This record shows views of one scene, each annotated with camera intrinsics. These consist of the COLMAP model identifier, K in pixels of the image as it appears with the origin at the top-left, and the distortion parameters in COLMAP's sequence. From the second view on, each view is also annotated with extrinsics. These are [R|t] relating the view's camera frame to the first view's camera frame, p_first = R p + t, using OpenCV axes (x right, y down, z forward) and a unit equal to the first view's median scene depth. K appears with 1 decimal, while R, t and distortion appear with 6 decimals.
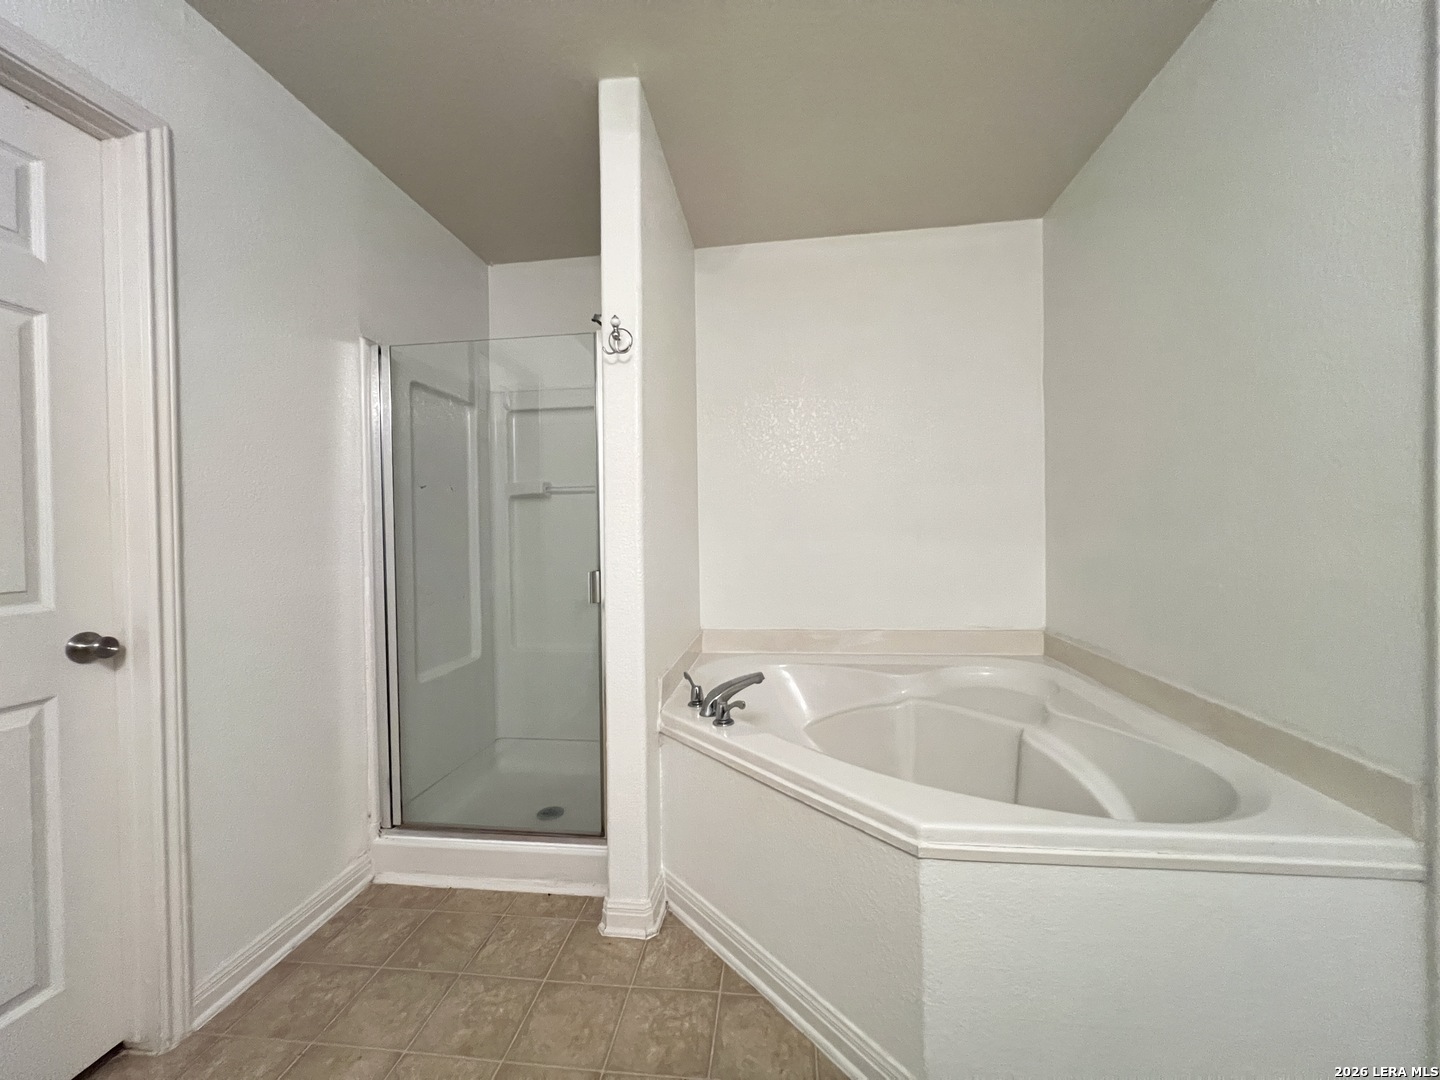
lens RADIAL K [[577.9, 0, 718.2], [0, 577.9, 537.2], [0, 0, 1]] dist [0.000281, 0.000090]
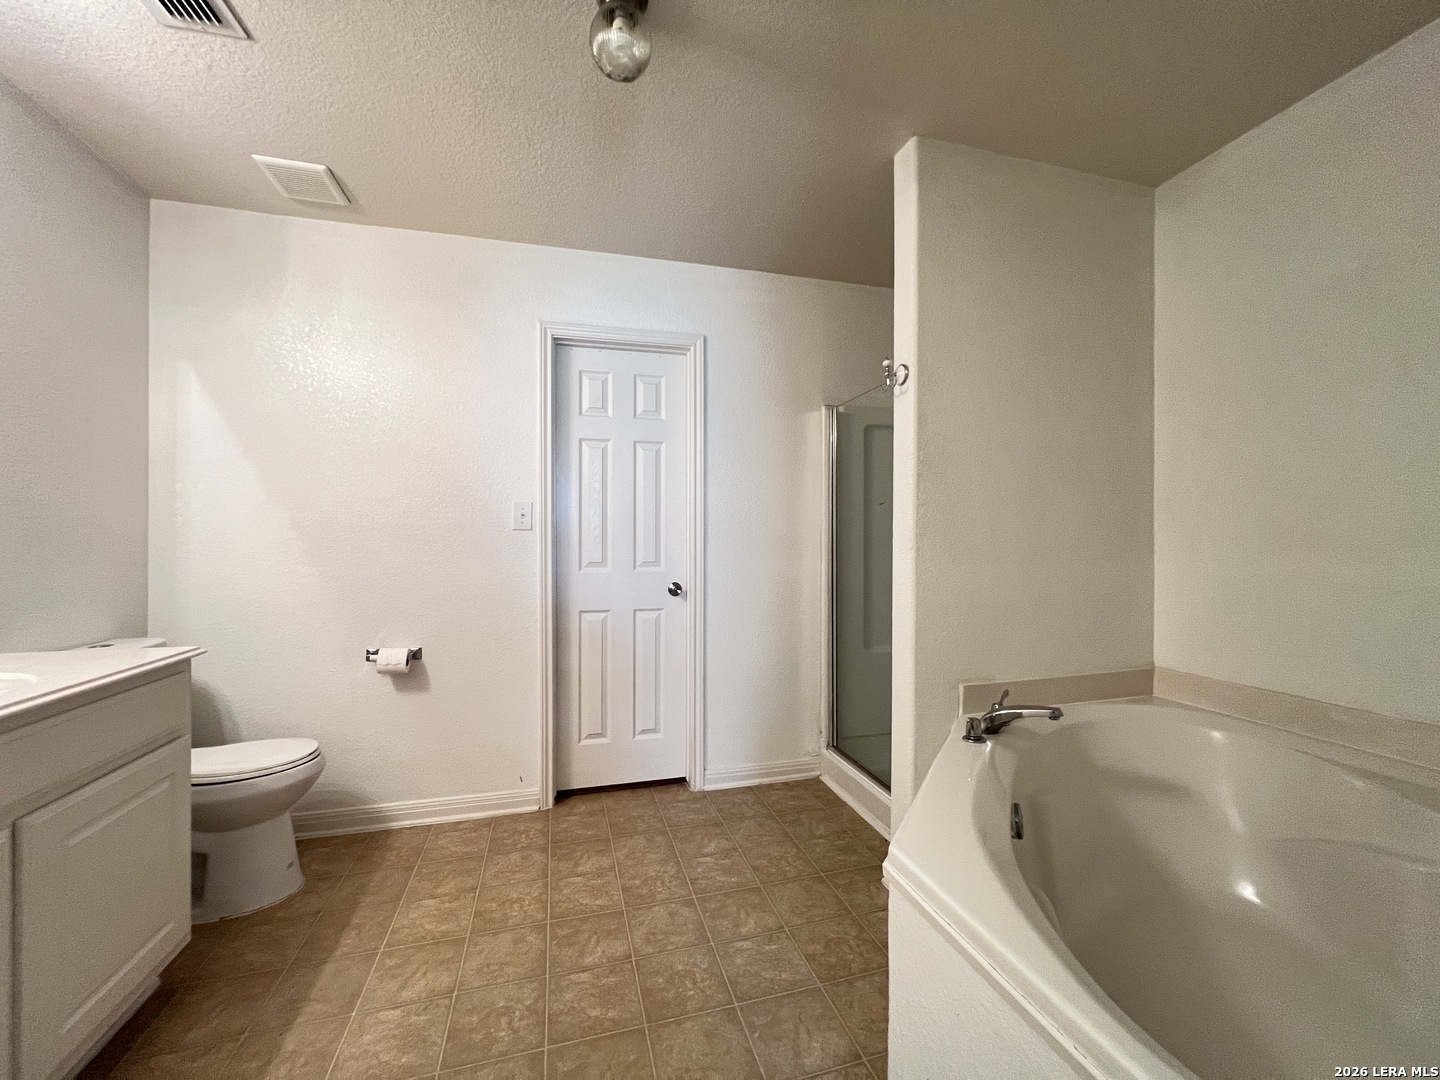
lens RADIAL K [[577.9, 0, 718.2], [0, 577.9, 537.2], [0, 0, 1]] dist [0.000281, 0.000090]
pose [[0.385540, 0.013333, -0.922595, 0.882523], [-0.018191, 0.999811, 0.006847, -0.021578], [0.922512, 0.014143, 0.385710, 0.263766]]
